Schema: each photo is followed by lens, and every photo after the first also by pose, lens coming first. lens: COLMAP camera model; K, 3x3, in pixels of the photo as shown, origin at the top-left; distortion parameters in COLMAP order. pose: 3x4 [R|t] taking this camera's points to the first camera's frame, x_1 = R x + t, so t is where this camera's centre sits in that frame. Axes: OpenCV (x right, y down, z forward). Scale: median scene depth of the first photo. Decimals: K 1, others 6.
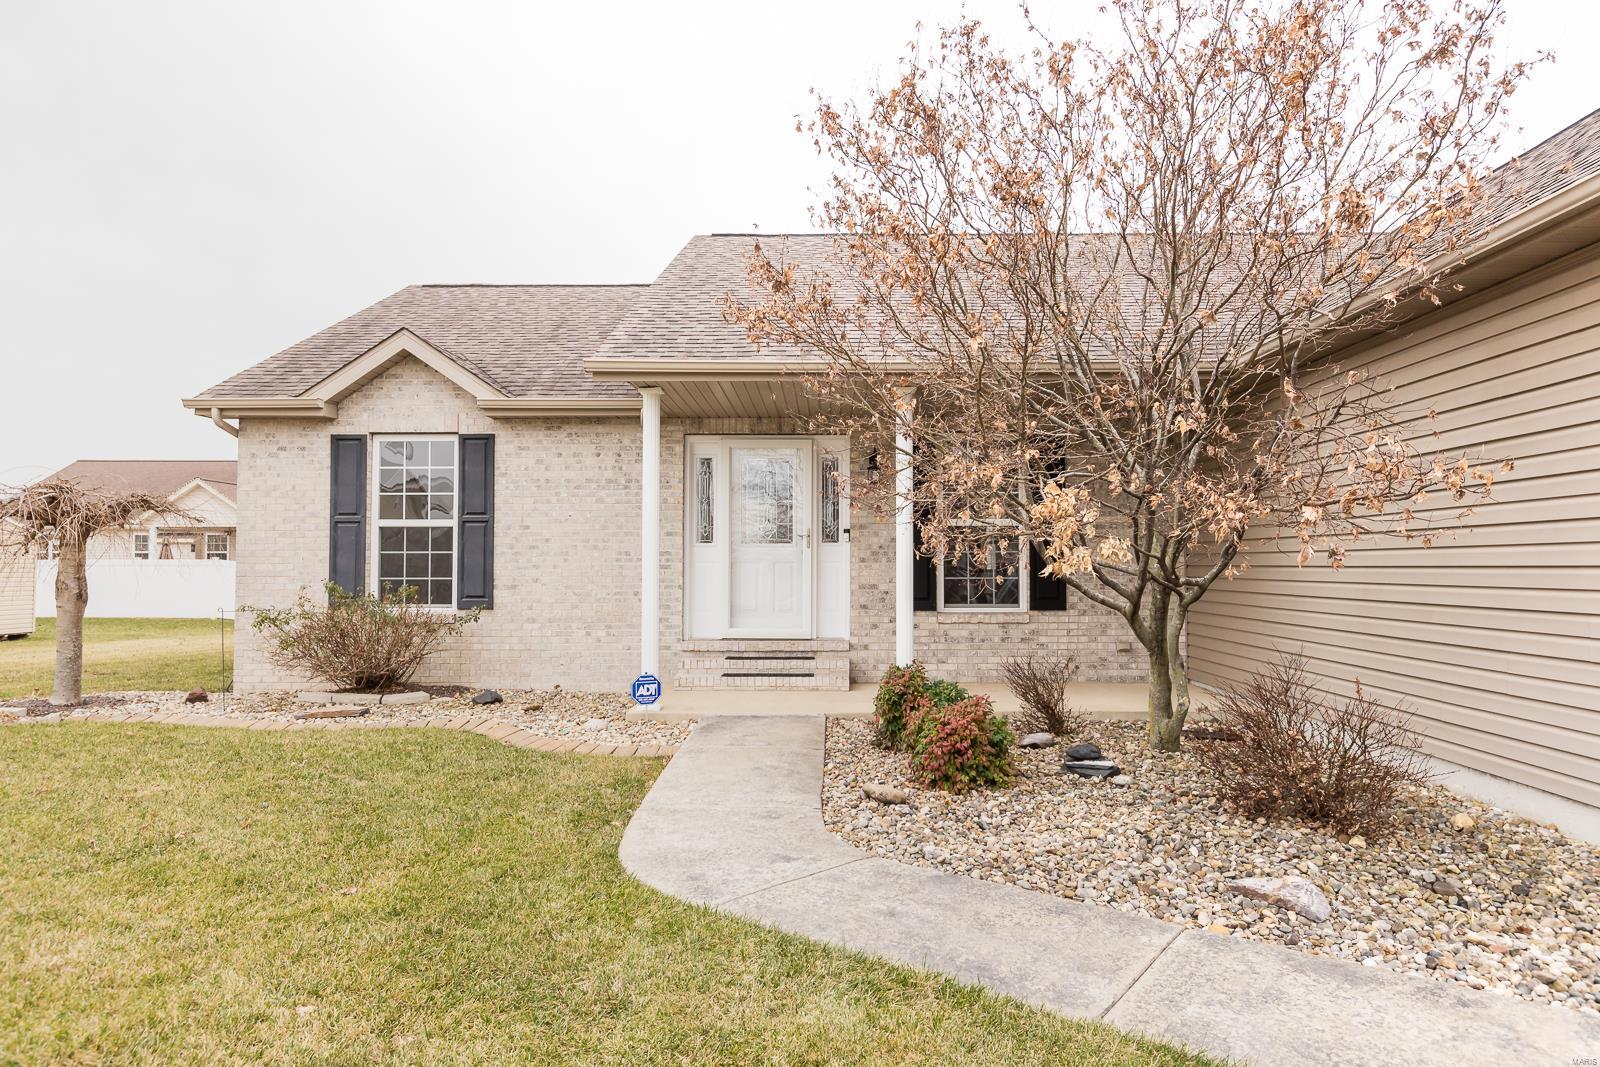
lens RADIAL K [[980.9, 0, 805.2], [0, 980.9, 527.9], [0, 0, 1]] dist [-0.004843, -0.000463]
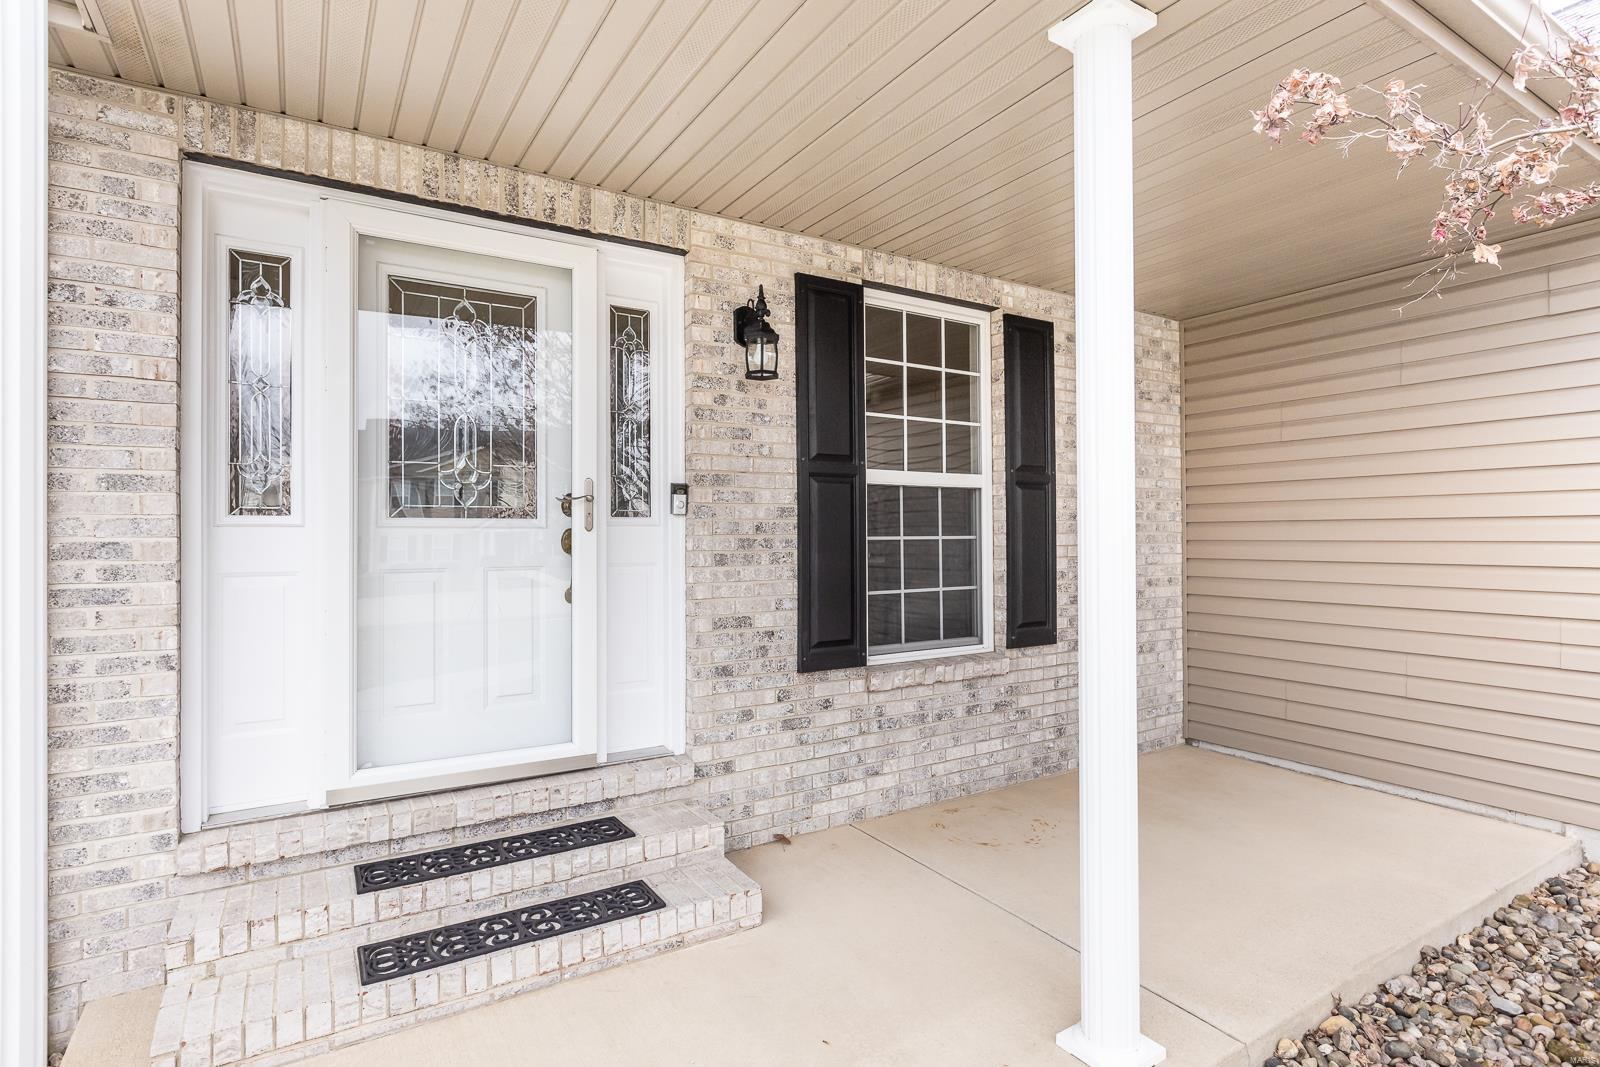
lens RADIAL K [[810.3, 0, 801.9], [0, 810.3, 533.1], [0, 0, 1]] dist [-0.008314, 0.001311]
pose [[0.842843, -0.001463, 0.538158, -0.097035], [-0.014669, 0.999562, 0.025692, 0.012307], [-0.537960, -0.029549, 0.842453, 0.692188]]
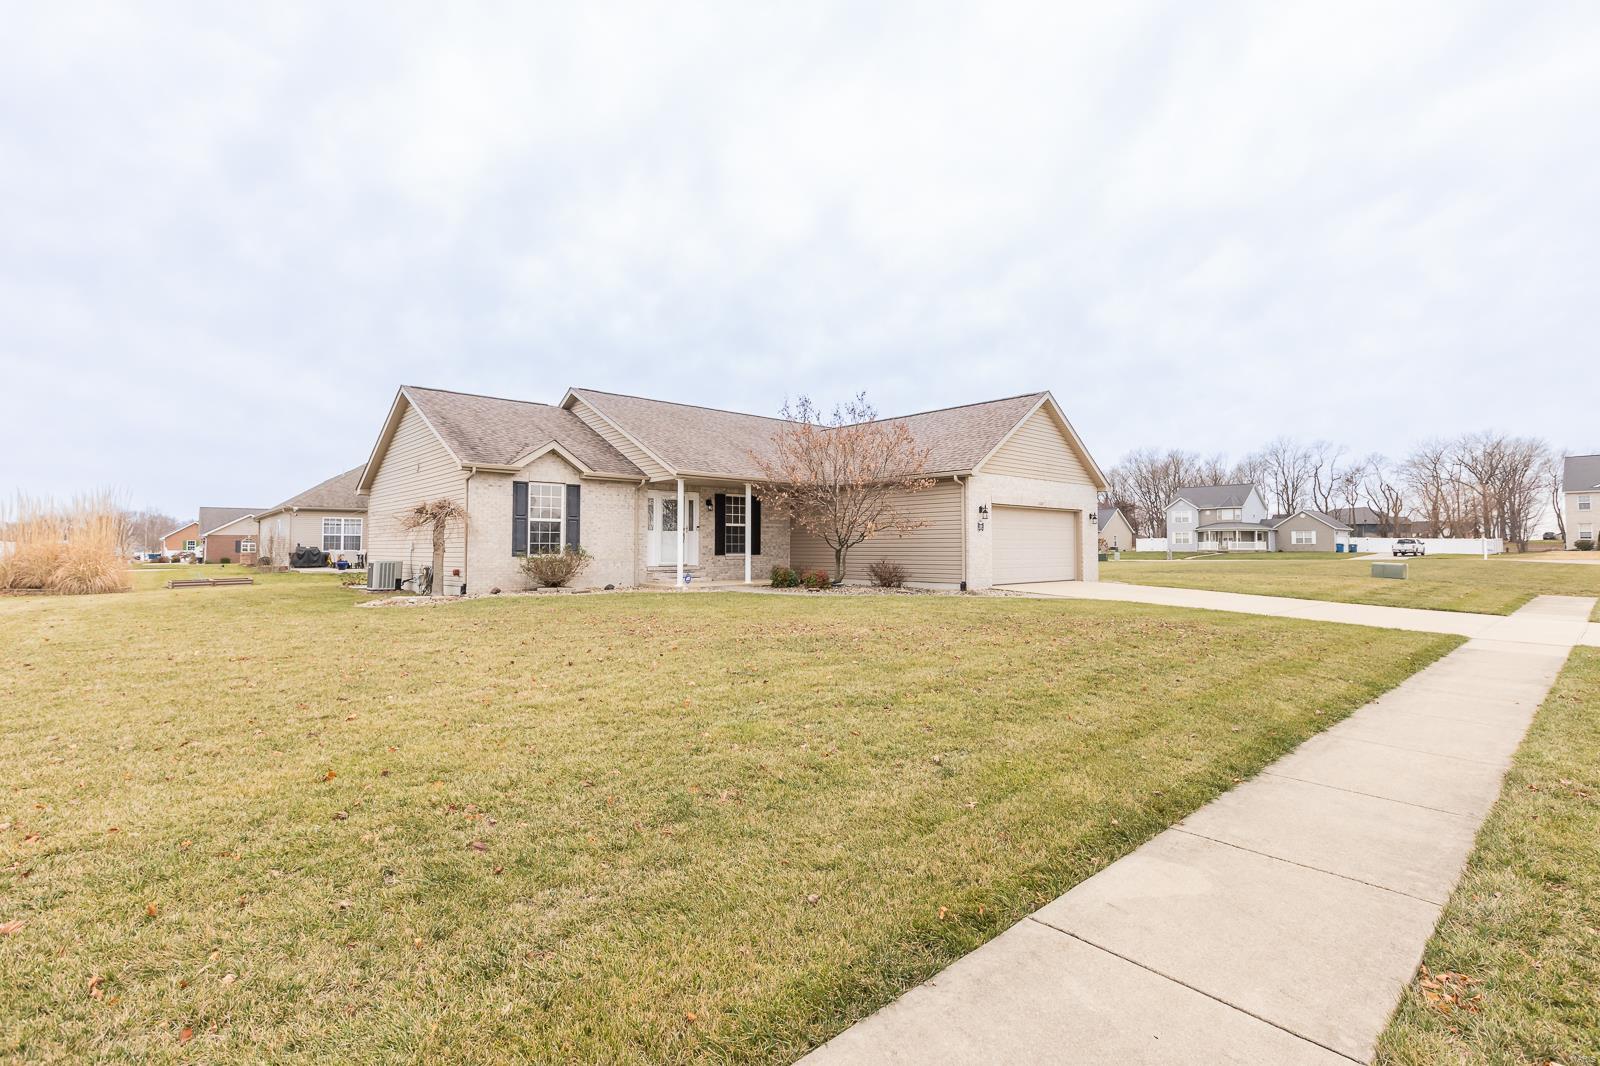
lens RADIAL K [[716.9, 0, 805.2], [0, 716.9, 536.4], [0, 0, 1]] dist [0.001235, 0.000115]
pose [[0.739420, 0.011693, 0.673142, -1.118891], [-0.025561, 0.999616, 0.010714, 0.000383], [-0.672759, -0.025128, 0.739435, -0.728922]]
